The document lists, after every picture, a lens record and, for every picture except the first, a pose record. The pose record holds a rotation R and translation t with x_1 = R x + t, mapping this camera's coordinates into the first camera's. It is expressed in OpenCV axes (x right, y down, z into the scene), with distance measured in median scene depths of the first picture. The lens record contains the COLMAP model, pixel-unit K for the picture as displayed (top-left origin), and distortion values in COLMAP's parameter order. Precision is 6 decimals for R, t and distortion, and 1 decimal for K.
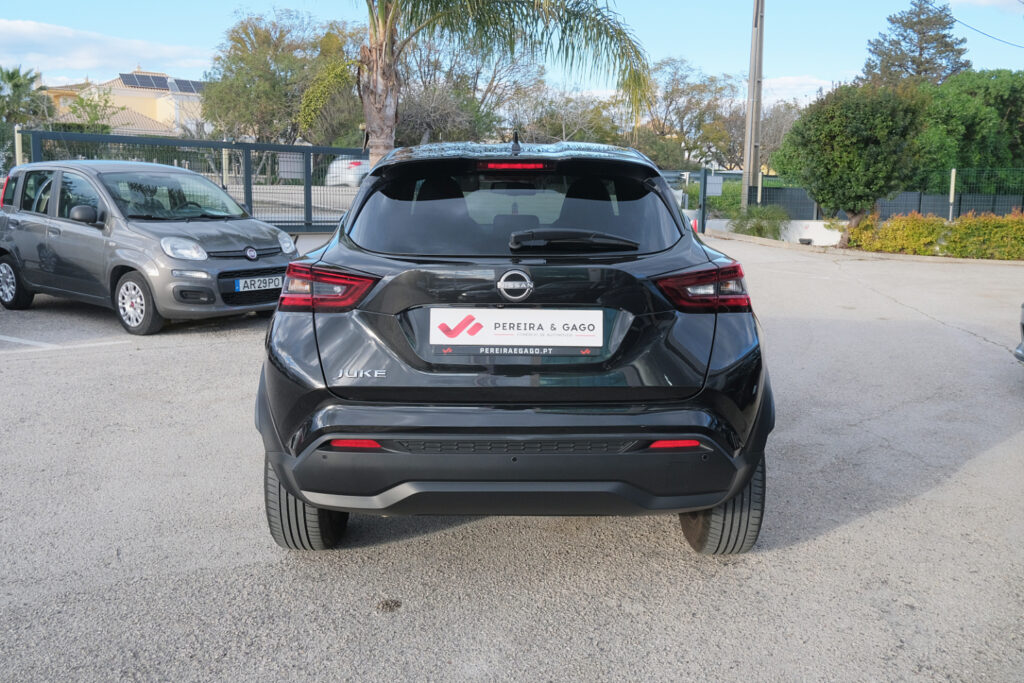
lens RADIAL K [[900.5, 0, 526.8], [0, 900.5, 343.3], [0, 0, 1]] dist [0.013252, -0.022516]
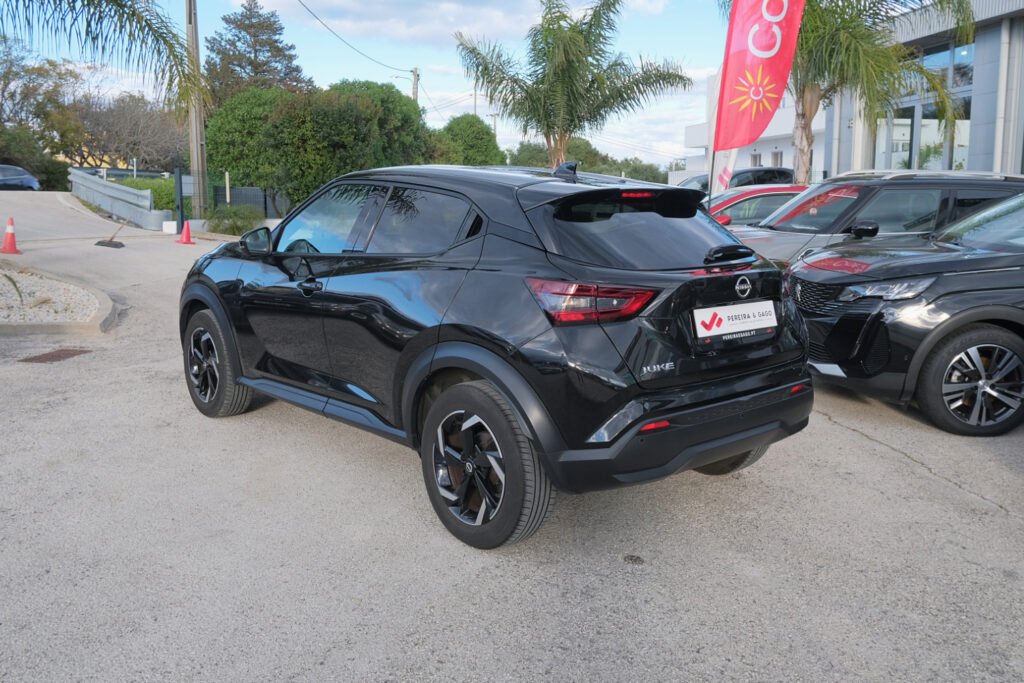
lens RADIAL K [[900.5, 0, 526.8], [0, 900.5, 343.3], [0, 0, 1]] dist [0.013252, -0.022516]
pose [[0.753493, -0.113167, 0.647643, -0.267823], [0.108656, 0.992963, 0.047092, -0.018594], [-0.648415, 0.034887, 0.760487, 0.042939]]
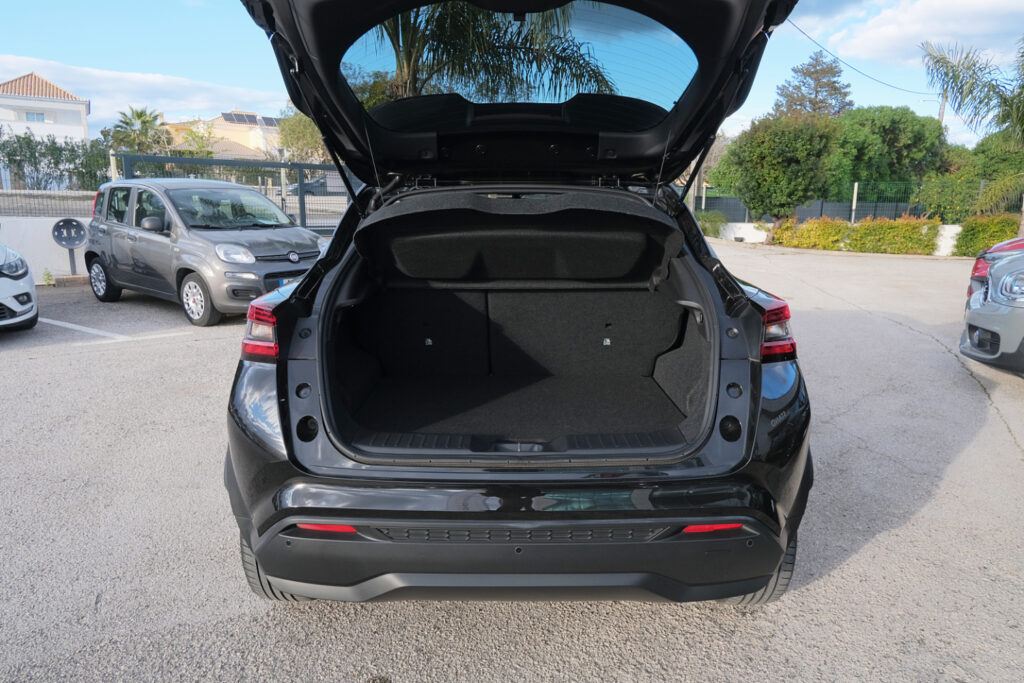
lens RADIAL K [[643.9, 0, 512.0], [0, 643.9, 341.5], [0, 0, 1]] dist [-0.004882, 0.002908]
pose [[0.999867, 0.000939, -0.016264, -0.002613], [-0.000114, 0.998718, 0.050625, -0.021267], [0.016291, -0.050617, 0.998585, 0.102953]]
